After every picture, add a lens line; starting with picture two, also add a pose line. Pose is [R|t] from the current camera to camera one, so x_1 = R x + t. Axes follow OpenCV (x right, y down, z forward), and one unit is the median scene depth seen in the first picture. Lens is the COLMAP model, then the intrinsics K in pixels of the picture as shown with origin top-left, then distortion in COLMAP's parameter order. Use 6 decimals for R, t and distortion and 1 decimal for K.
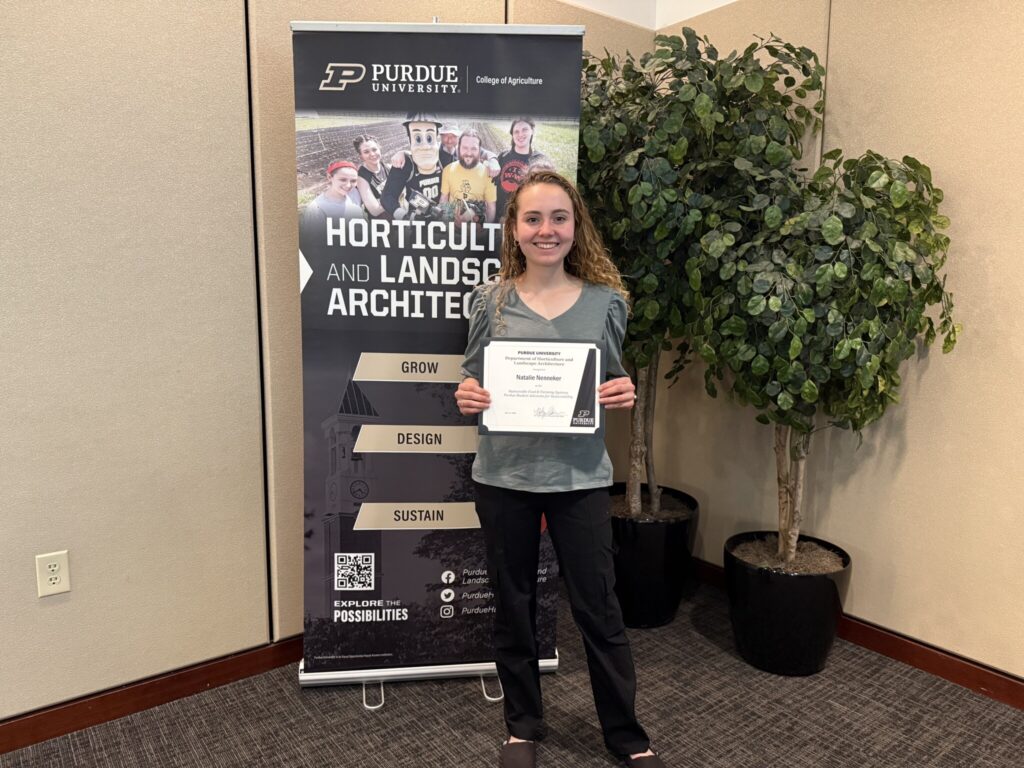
lens RADIAL K [[731.0, 0, 514.6], [0, 731.0, 387.9], [0, 0, 1]] dist [0.020942, -0.028273]
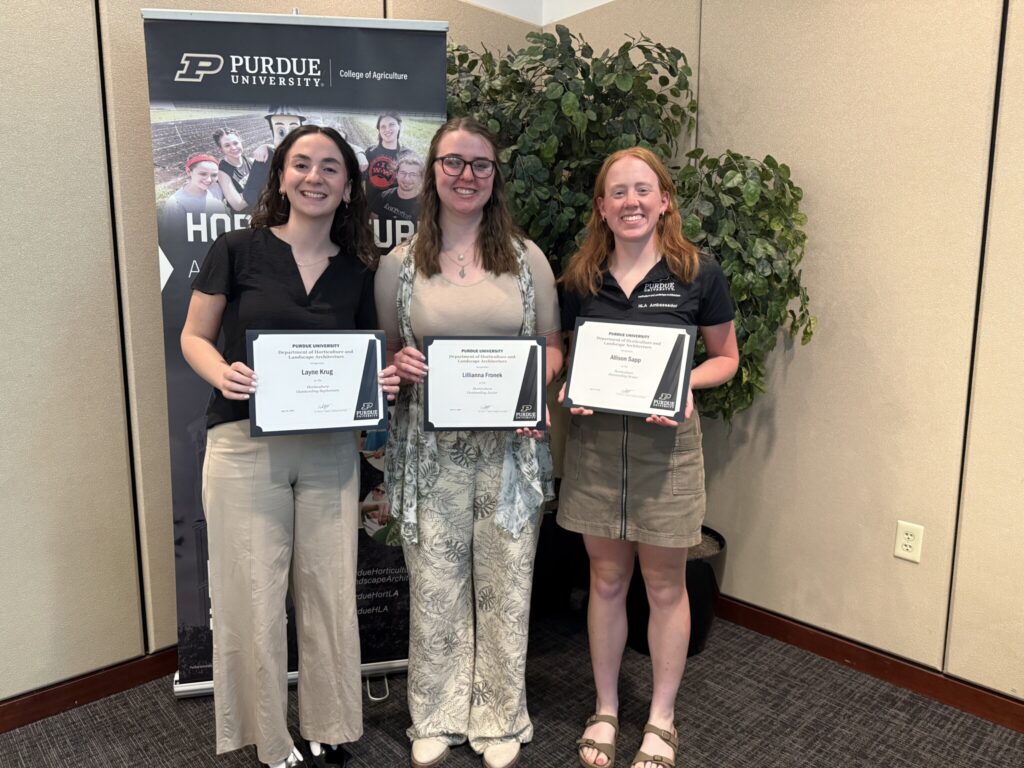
lens RADIAL K [[731.0, 0, 514.6], [0, 731.0, 387.9], [0, 0, 1]] dist [0.020942, -0.028273]
pose [[0.995133, -0.020293, 0.096425, 0.070872], [0.019241, 0.999745, 0.011824, -0.005776], [-0.096641, -0.009911, 0.995270, -0.004094]]
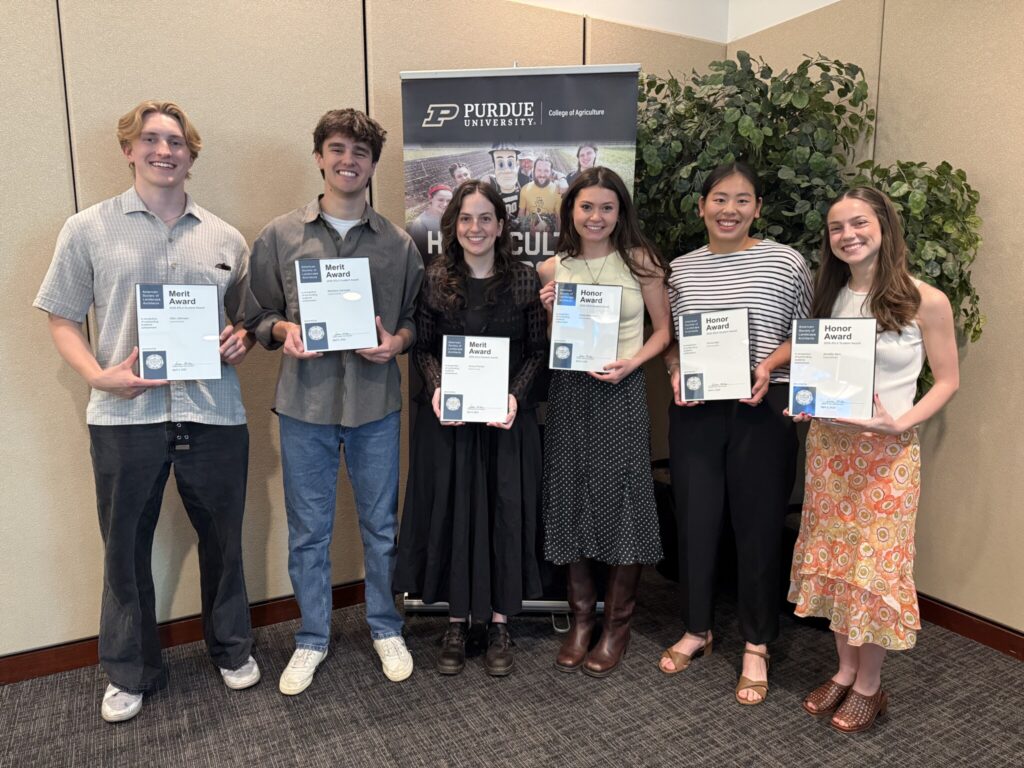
lens RADIAL K [[716.7, 0, 511.9], [0, 716.7, 388.7], [0, 0, 1]] dist [0.028664, -0.033420]
pose [[0.988997, 0.012746, -0.147384, 0.061591], [-0.009946, 0.999756, 0.019718, 0.007927], [0.147600, -0.018036, 0.988883, -0.167408]]
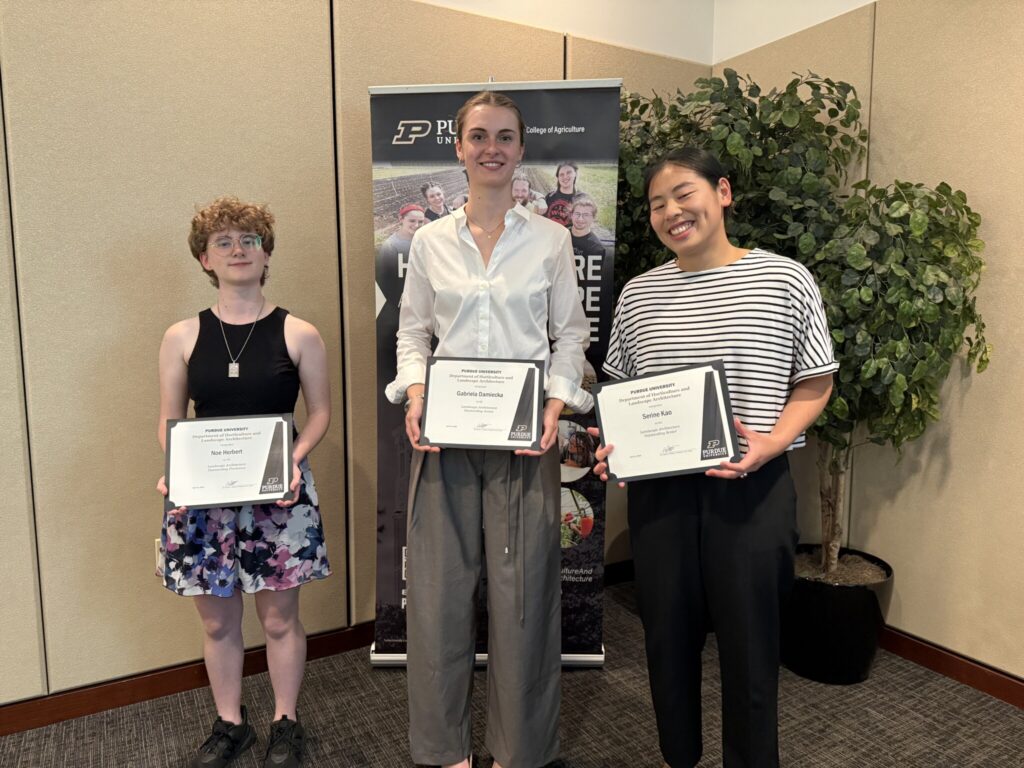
lens RADIAL K [[722.4, 0, 510.6], [0, 722.4, 386.6], [0, 0, 1]] dist [0.046735, -0.064763]
pose [[0.991461, 0.005457, -0.130286, 0.065845], [-0.008647, 0.999676, -0.023939, 0.002670], [0.130113, 0.024861, 0.991187, -0.095565]]
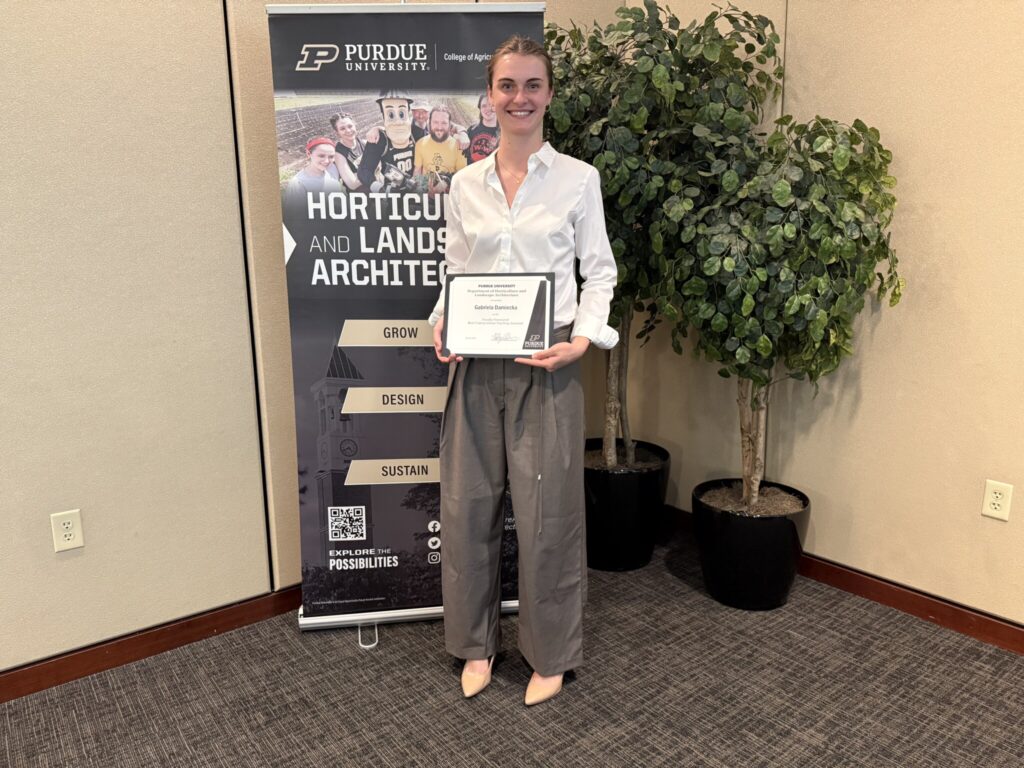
lens RADIAL K [[724.2, 0, 512.5], [0, 724.2, 387.2], [0, 0, 1]] dist [0.028919, -0.040731]
pose [[0.999686, -0.025040, 0.000443, 0.030841], [0.024994, 0.998671, 0.045073, 0.008491], [-0.001571, -0.045048, 0.998984, -0.060483]]
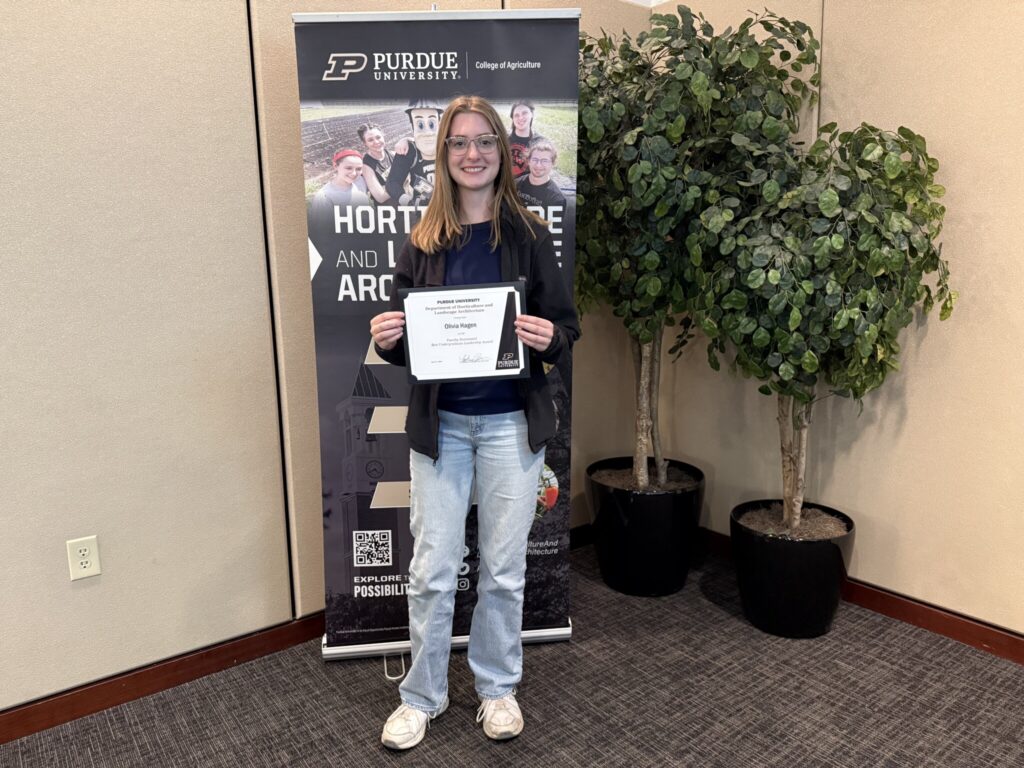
lens RADIAL K [[727.2, 0, 515.3], [0, 727.2, 385.8], [0, 0, 1]] dist [0.027131, -0.036456]
pose [[0.999545, -0.028988, -0.008342, -0.001650], [0.029176, 0.999302, 0.023347, 0.002766], [0.007659, -0.023579, 0.999693, -0.022854]]
